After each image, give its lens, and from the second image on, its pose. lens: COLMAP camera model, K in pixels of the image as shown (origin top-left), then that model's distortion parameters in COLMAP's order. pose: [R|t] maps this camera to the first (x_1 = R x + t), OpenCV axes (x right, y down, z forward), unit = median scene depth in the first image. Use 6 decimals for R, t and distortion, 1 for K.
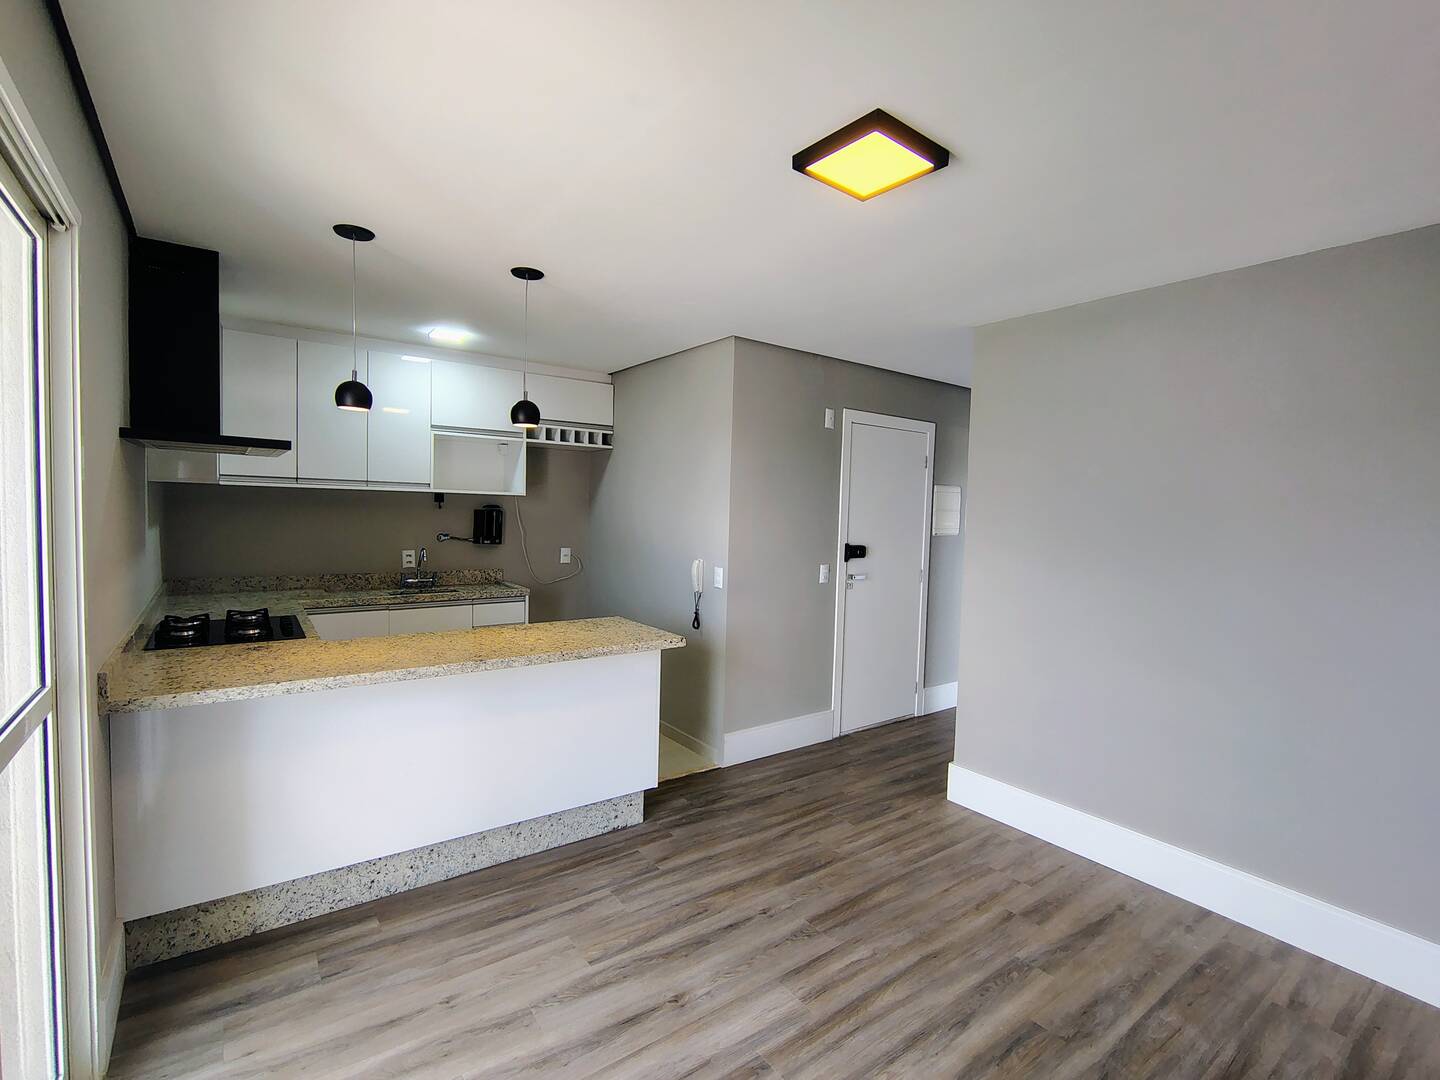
lens RADIAL K [[674.6, 0, 725.0], [0, 674.6, 545.5], [0, 0, 1]] dist [-0.011899, 0.009378]
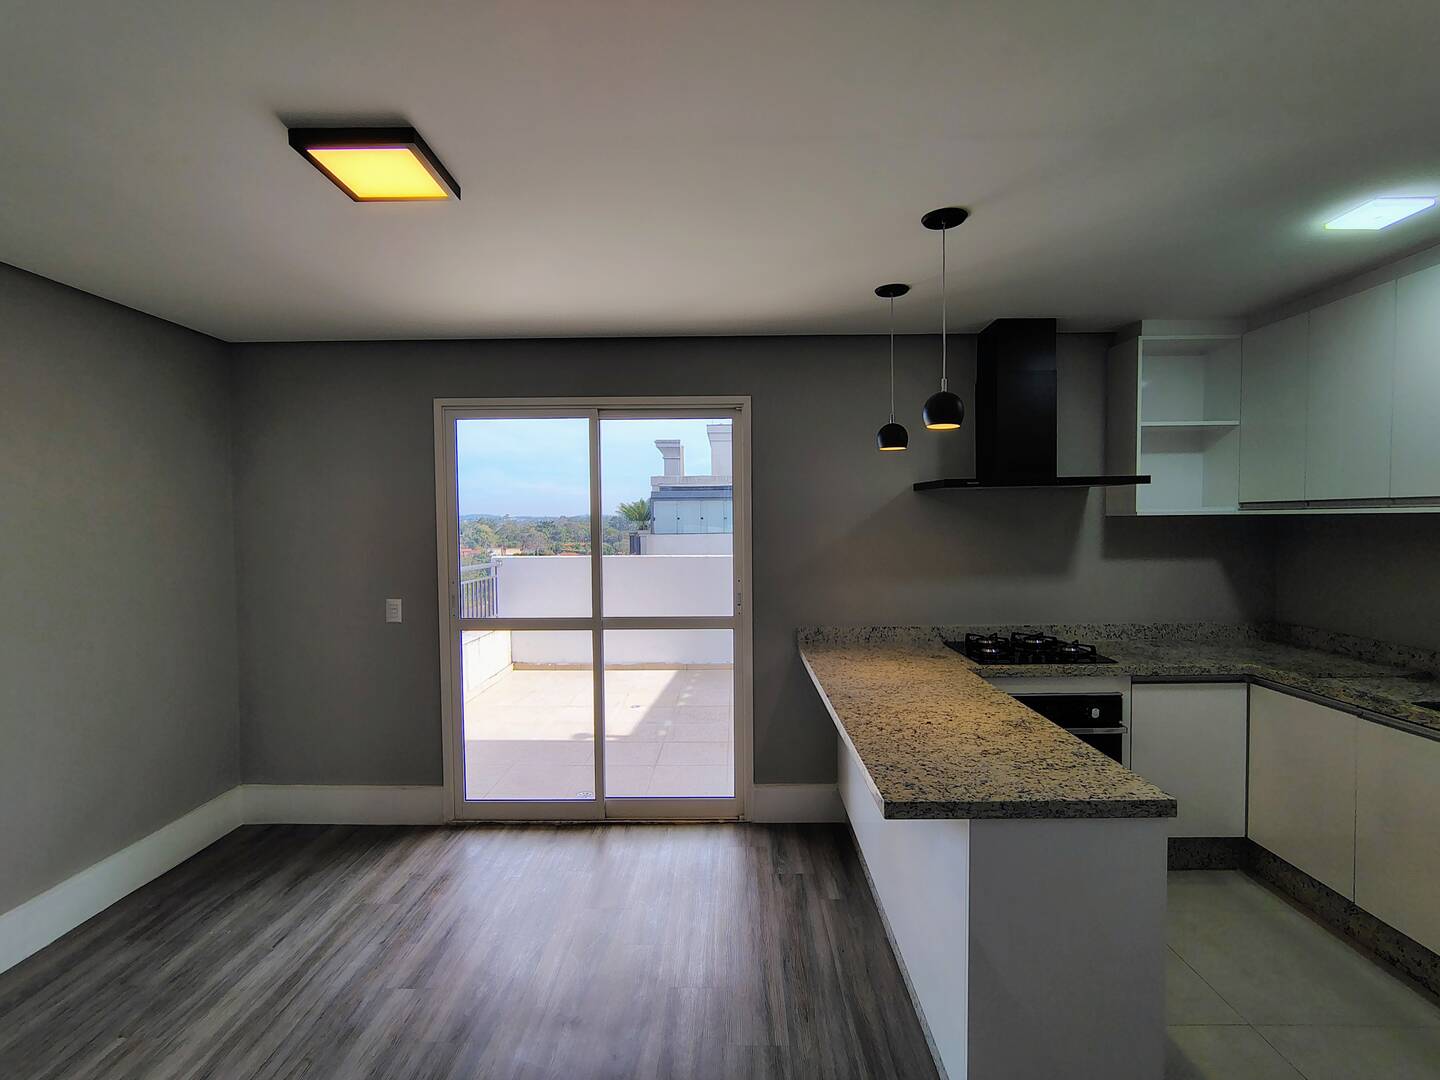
lens RADIAL K [[674.6, 0, 725.0], [0, 674.6, 545.5], [0, 0, 1]] dist [-0.011899, 0.009378]
pose [[-0.604374, 0.002536, -0.796696, 0.476573], [-0.055452, 0.997436, 0.045240, -0.075681], [0.794768, 0.071520, -0.602684, 1.402791]]
